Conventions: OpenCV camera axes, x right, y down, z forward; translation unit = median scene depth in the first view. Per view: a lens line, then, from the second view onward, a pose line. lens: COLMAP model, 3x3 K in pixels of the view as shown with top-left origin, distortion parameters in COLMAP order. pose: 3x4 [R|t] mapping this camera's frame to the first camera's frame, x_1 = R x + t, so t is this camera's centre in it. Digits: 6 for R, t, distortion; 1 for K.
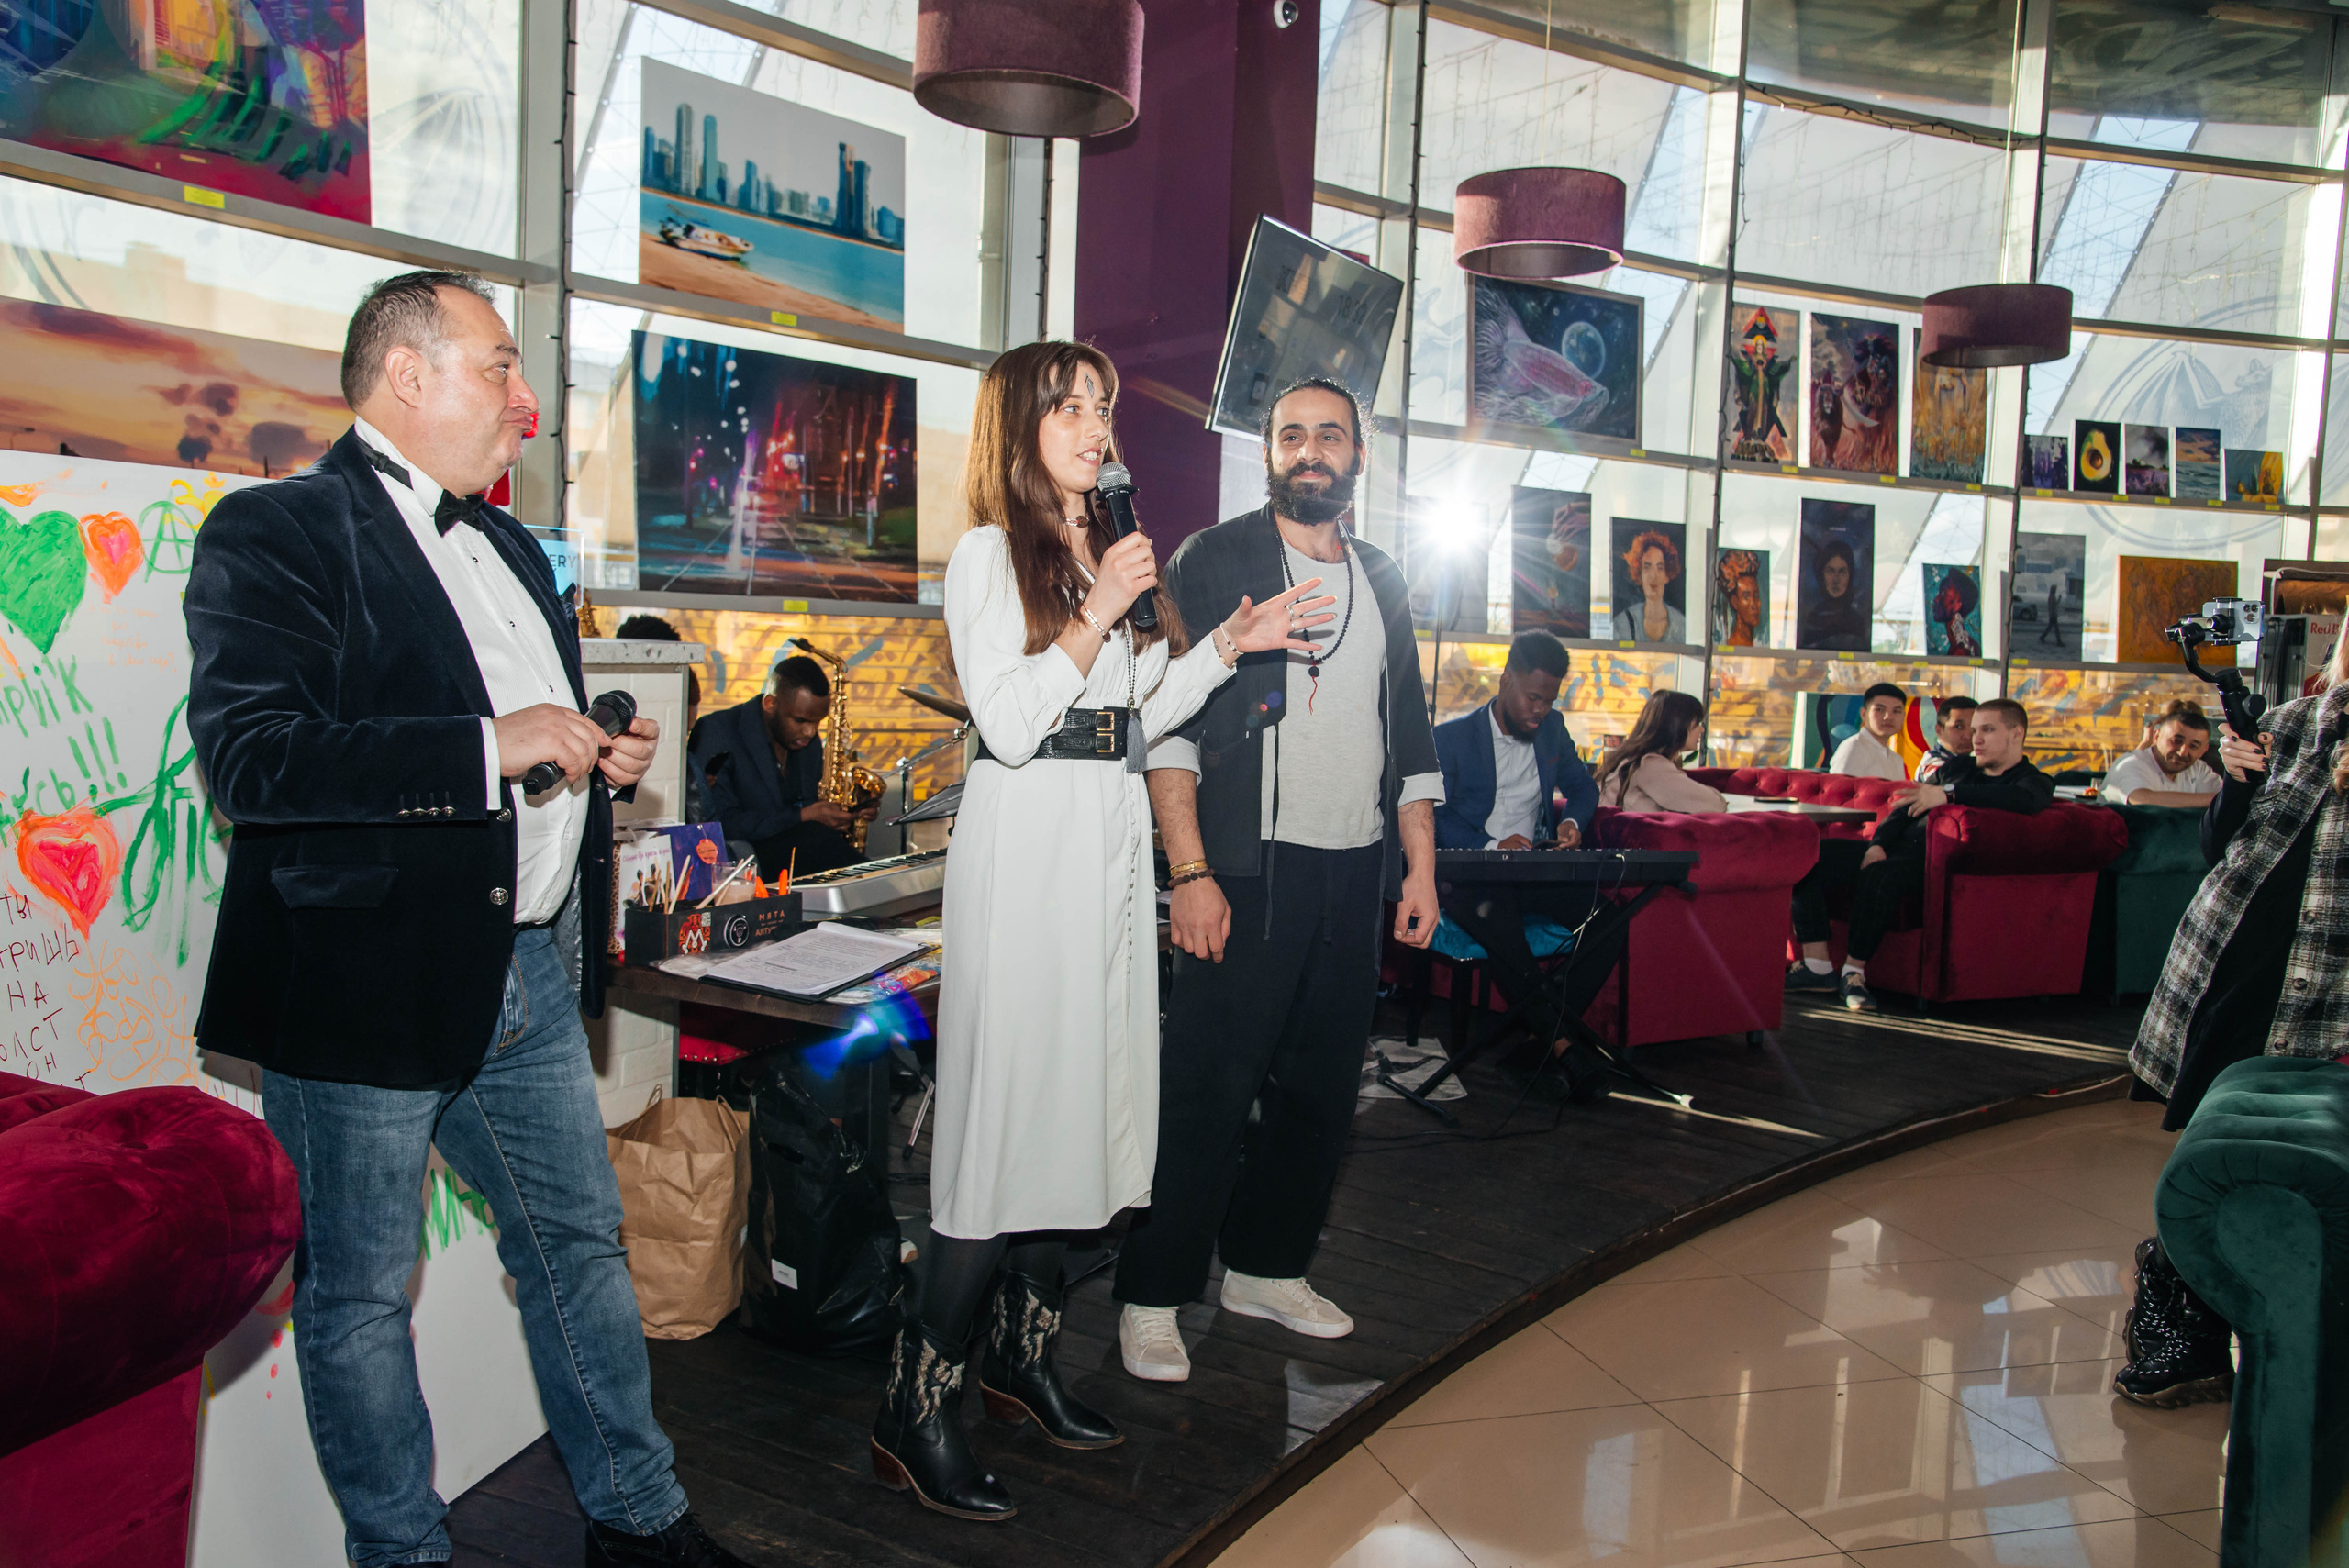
lens RADIAL K [[2021.8, 0, 1173.9], [0, 2021.8, 765.8], [0, 0, 1]] dist [0.012357, 0.025259]
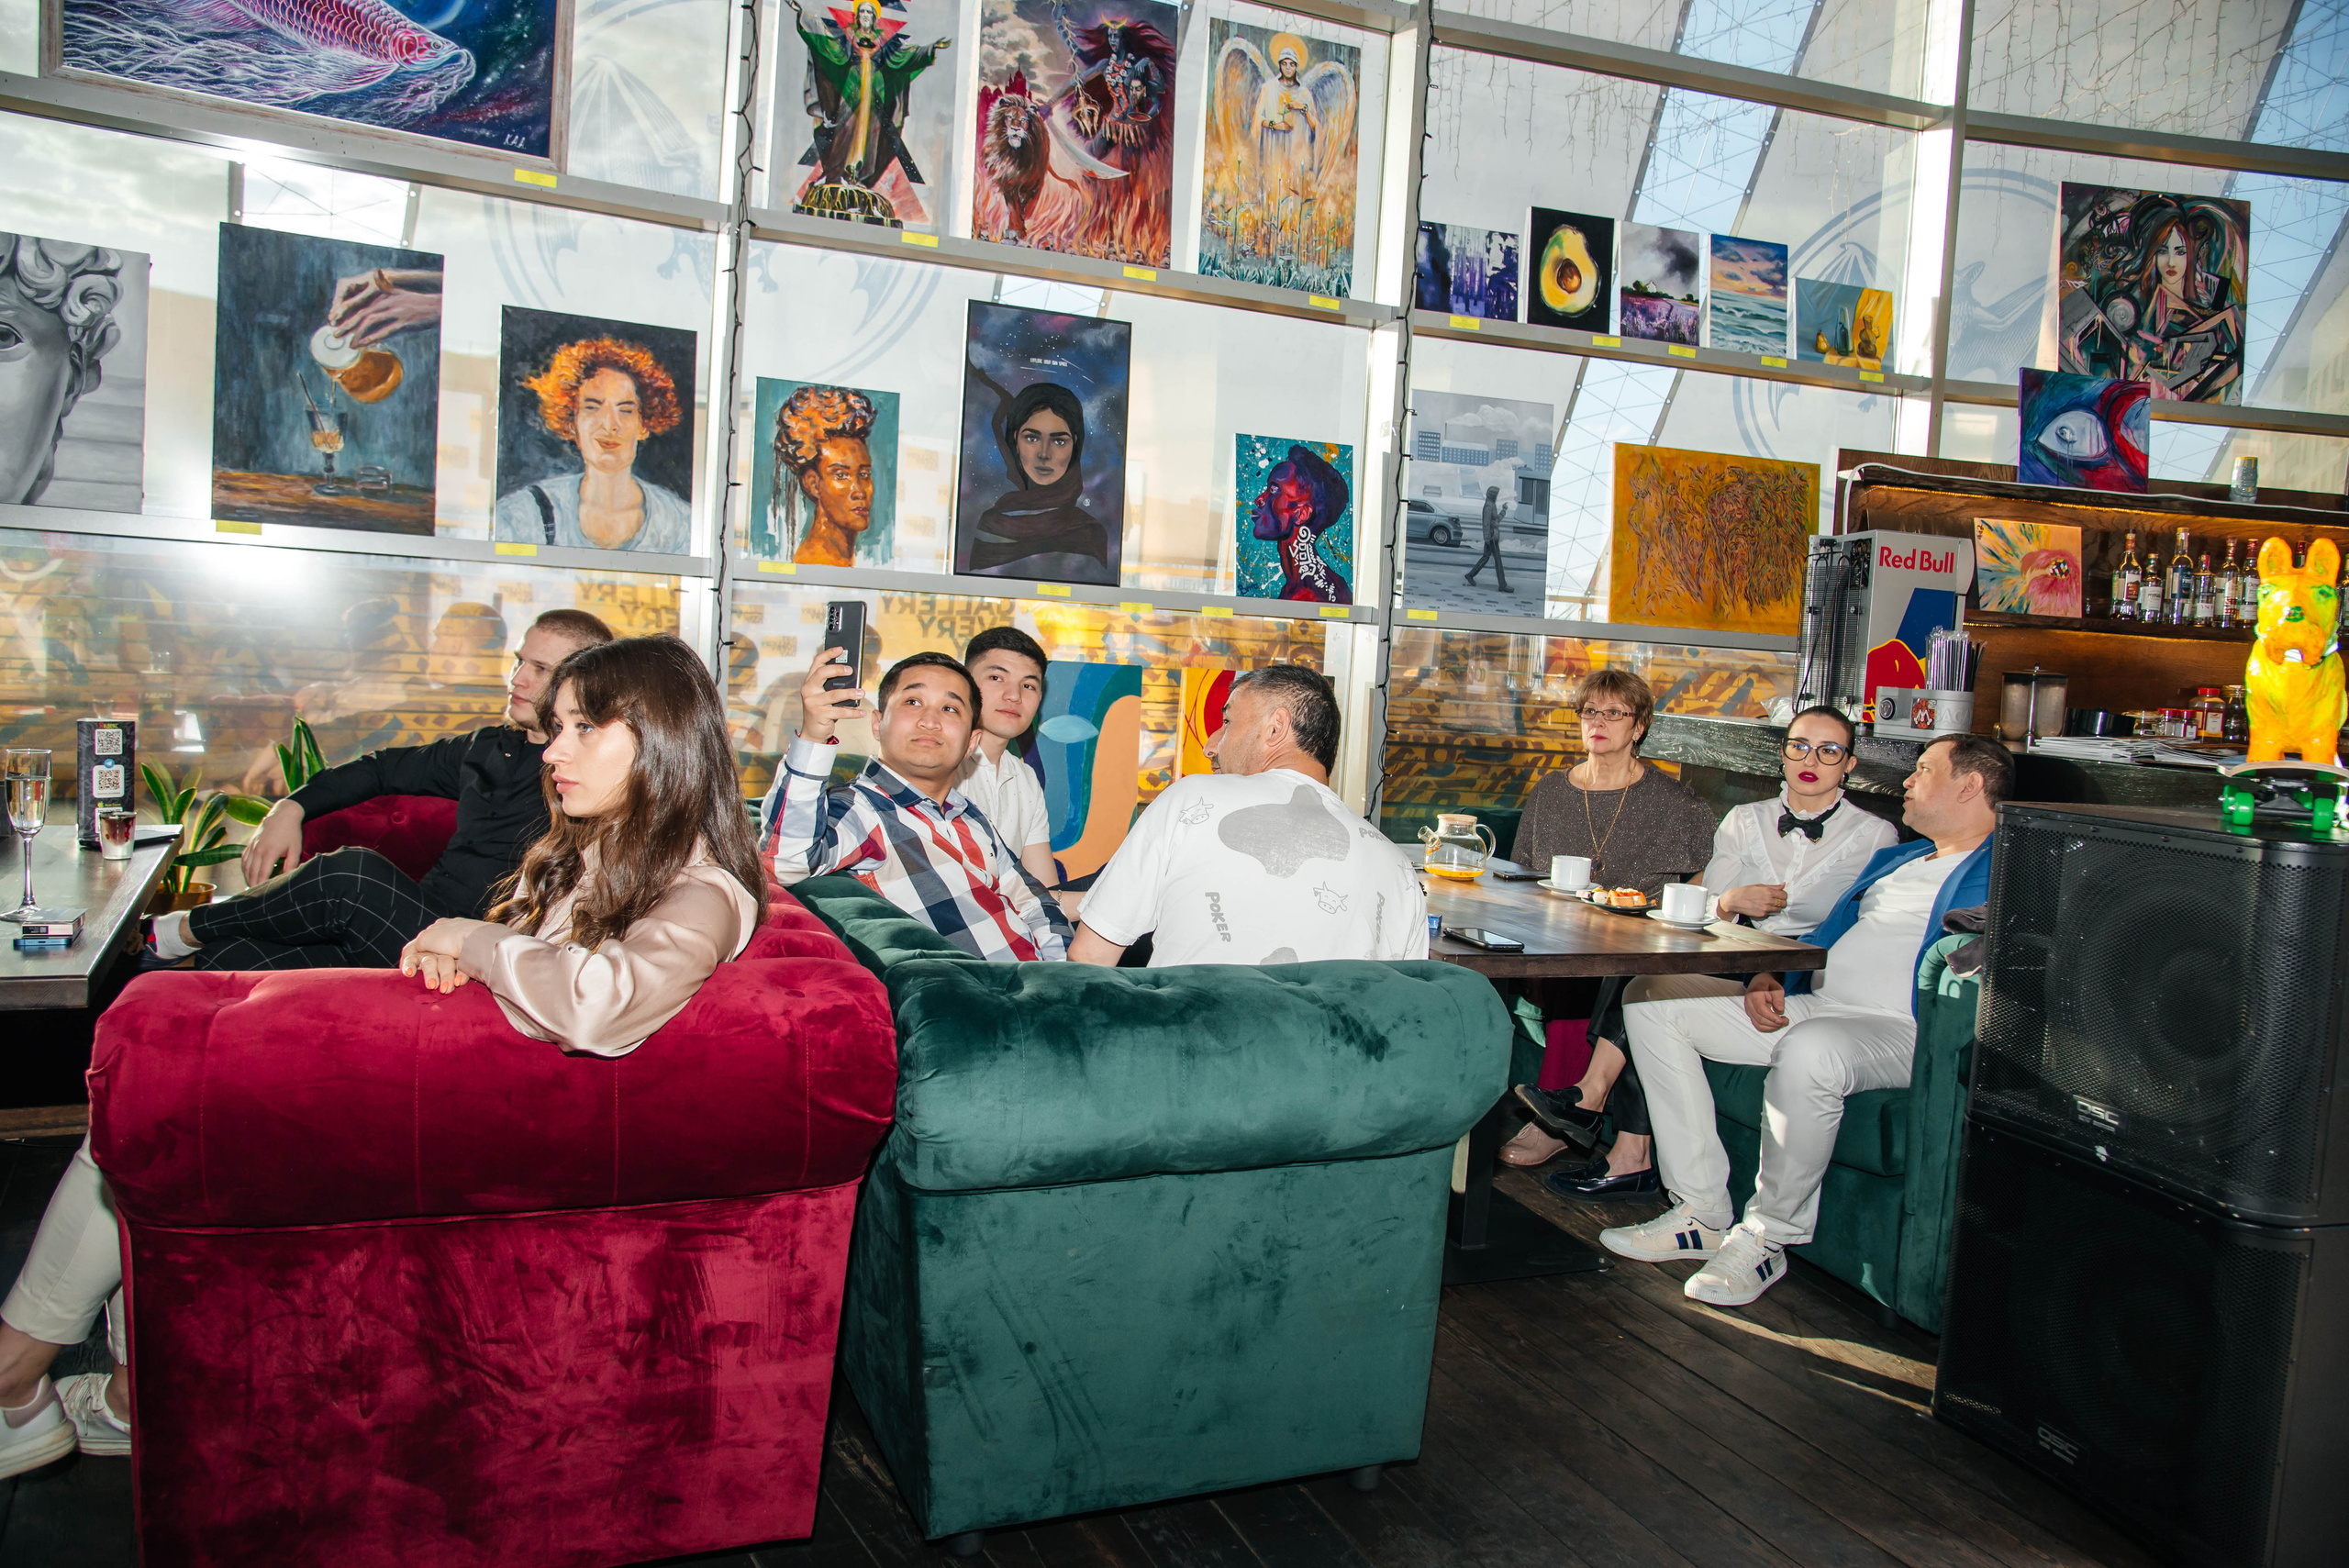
lens RADIAL K [[1668.3, 0, 1169.0], [0, 1668.3, 787.3], [0, 0, 1]] dist [-0.088226, 0.005207]
pose [[0.999349, 0.021755, -0.028773, 0.512436], [-0.021103, 0.999518, 0.022775, -0.016162], [0.029255, -0.022153, 0.999326, 0.744287]]
